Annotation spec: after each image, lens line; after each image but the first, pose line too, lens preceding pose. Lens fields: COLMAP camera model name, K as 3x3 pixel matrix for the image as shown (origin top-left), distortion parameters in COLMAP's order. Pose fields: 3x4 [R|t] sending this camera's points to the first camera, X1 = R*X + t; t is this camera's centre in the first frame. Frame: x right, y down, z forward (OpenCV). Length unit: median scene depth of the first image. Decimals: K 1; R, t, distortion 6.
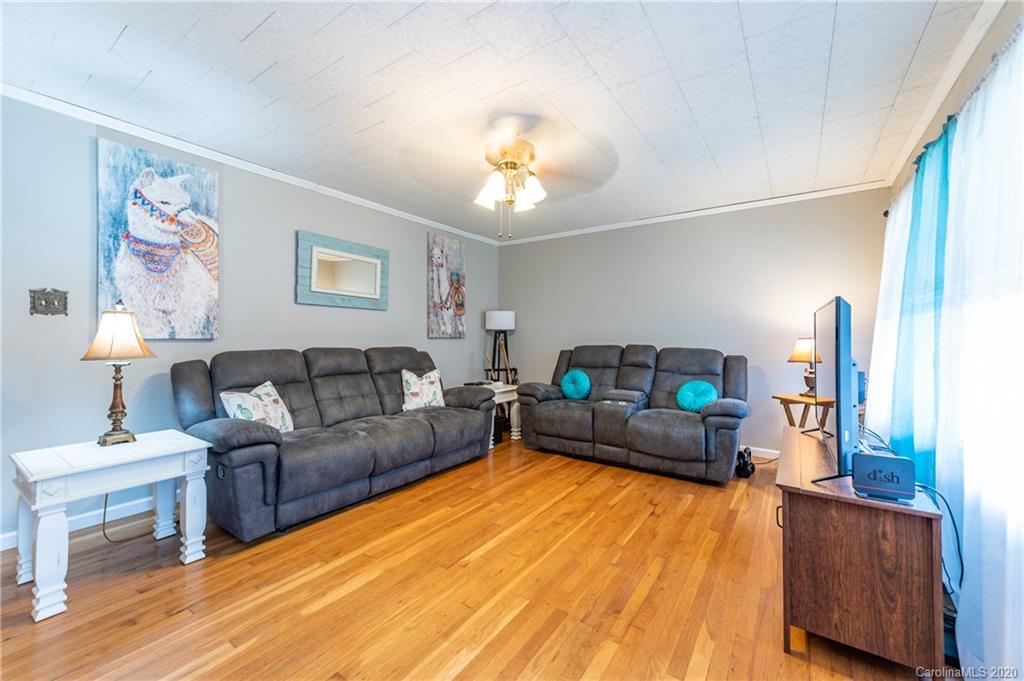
lens RADIAL K [[424.5, 0, 508.4], [0, 424.5, 329.3], [0, 0, 1]] dist [0.020384, 0.000039]
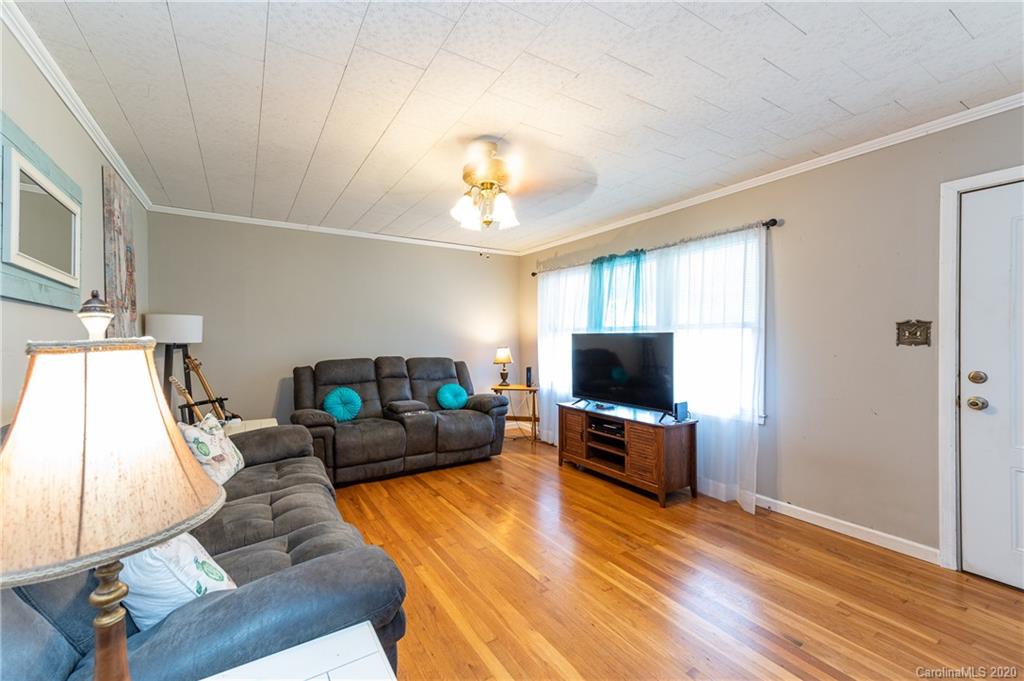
lens RADIAL K [[408.7, 0, 514.3], [0, 408.7, 342.5], [0, 0, 1]] dist [0.015813, -0.000008]
pose [[0.380821, -0.010941, 0.924584, -0.650234], [-0.003218, 0.999908, 0.013157, -0.015676], [-0.924643, -0.007985, 0.380751, 0.444323]]
